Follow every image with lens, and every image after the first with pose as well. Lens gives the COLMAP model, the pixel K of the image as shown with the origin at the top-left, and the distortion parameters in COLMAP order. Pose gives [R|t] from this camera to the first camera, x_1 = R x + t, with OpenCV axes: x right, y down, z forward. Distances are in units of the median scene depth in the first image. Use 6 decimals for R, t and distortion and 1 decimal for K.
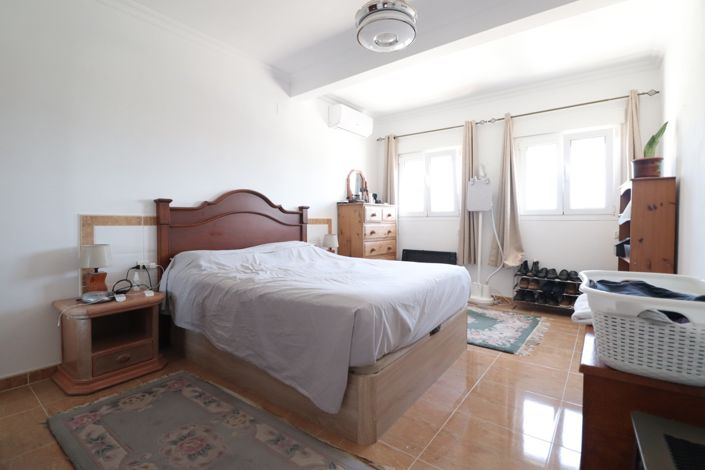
lens RADIAL K [[325.6, 0, 355.1], [0, 325.6, 228.5], [0, 0, 1]] dist [0.001219, -0.013636]
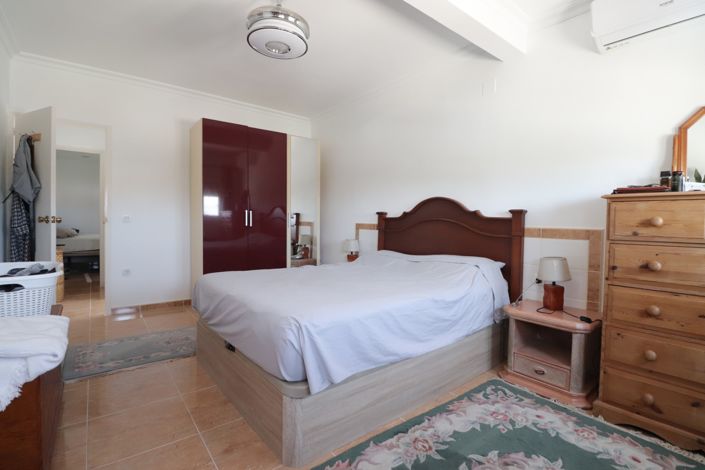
lens RADIAL K [[325.6, 0, 355.1], [0, 325.6, 228.5], [0, 0, 1]] dist [0.001219, -0.013636]
pose [[-0.246991, 0.020987, -0.968790, 0.738669], [-0.032253, 0.999033, 0.029865, -0.049739], [0.968481, 0.038623, -0.246075, 1.088325]]
